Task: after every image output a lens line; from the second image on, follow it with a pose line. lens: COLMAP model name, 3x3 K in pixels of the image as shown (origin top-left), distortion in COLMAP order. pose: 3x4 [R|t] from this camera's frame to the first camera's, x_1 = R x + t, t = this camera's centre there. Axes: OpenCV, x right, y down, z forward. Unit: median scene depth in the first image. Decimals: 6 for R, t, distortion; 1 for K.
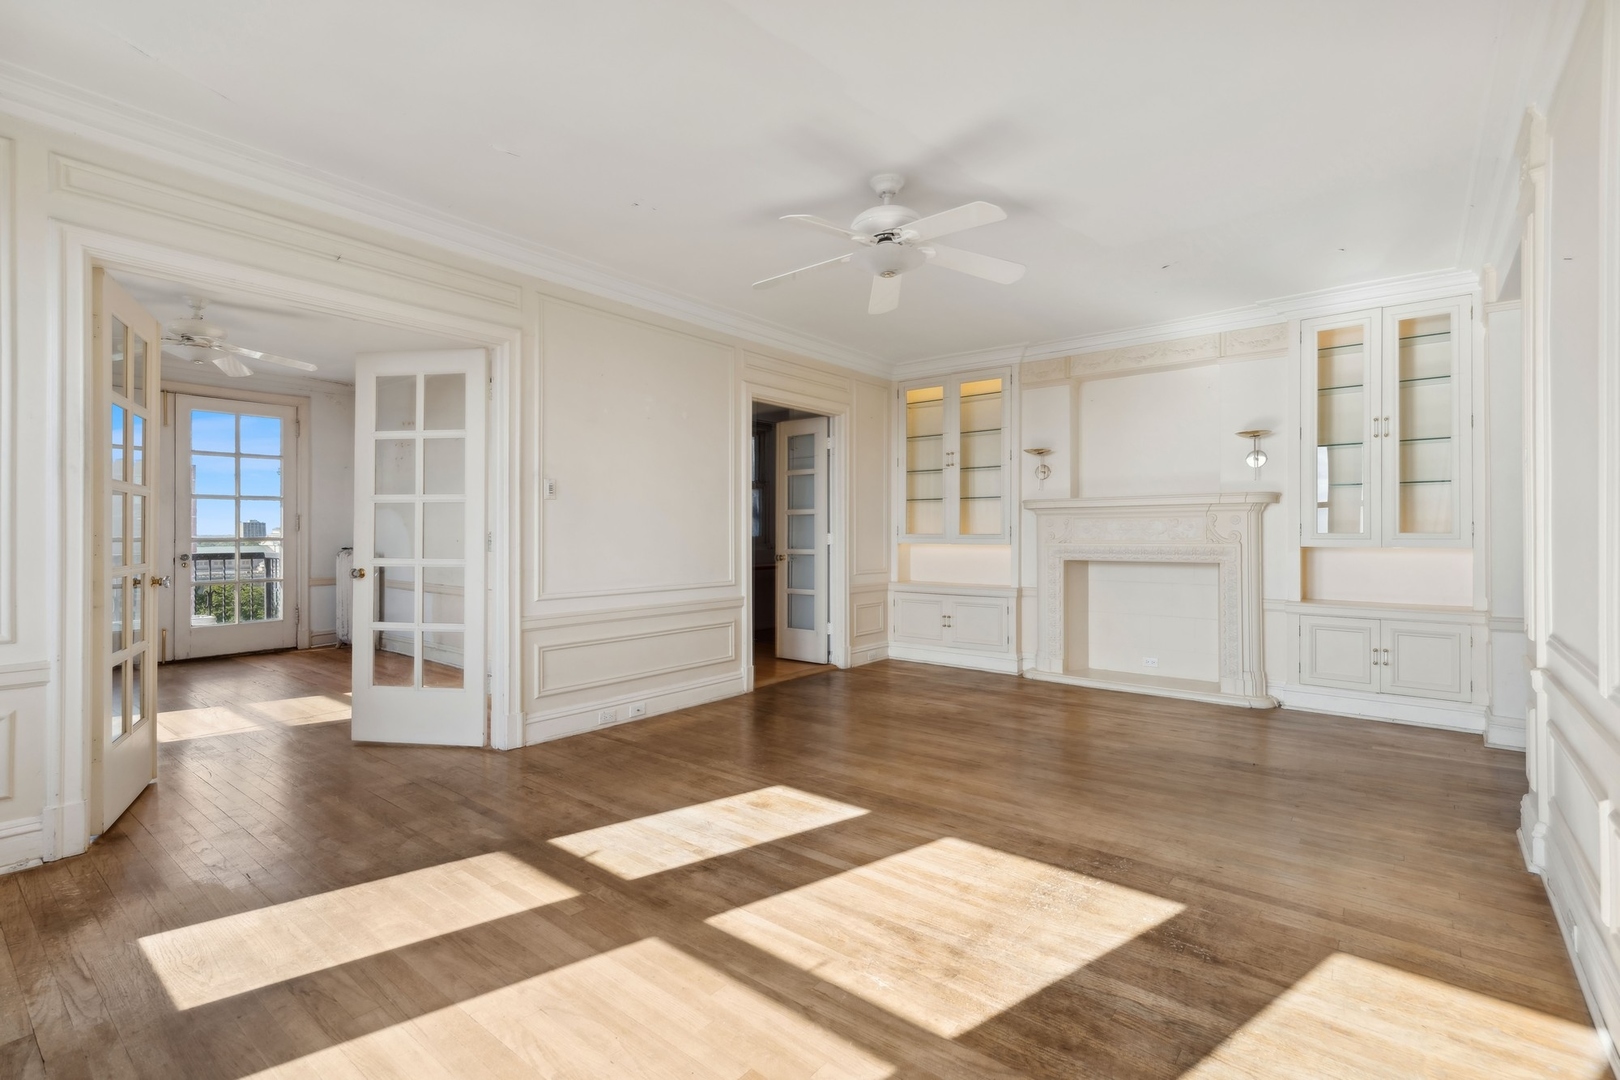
lens RADIAL K [[746.5, 0, 817.9], [0, 746.5, 531.6], [0, 0, 1]] dist [0.007590, 0.001500]
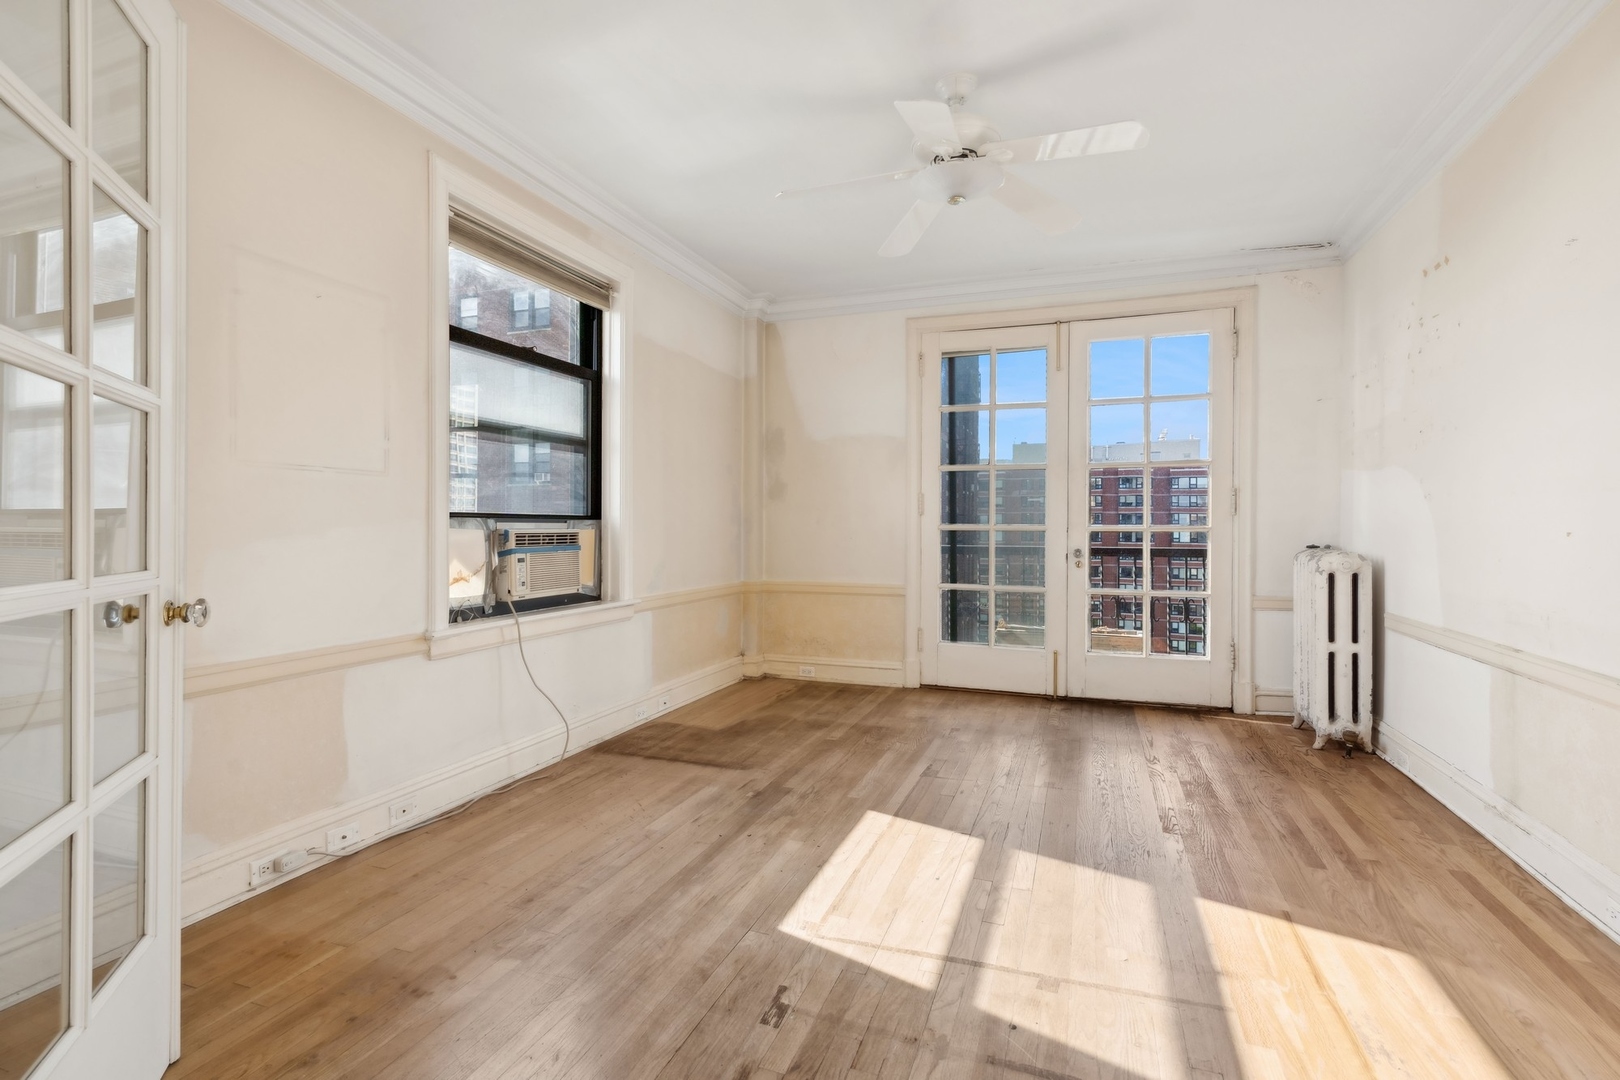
lens RADIAL K [[746.5, 0, 819.9], [0, 746.5, 525.8], [0, 0, 1]] dist [0.007590, 0.001500]
pose [[0.326051, 0.000881, -0.945352, -0.275172], [0.000022, 1.000000, 0.000940, 0.008516], [0.945352, -0.000327, 0.326051, 0.569579]]
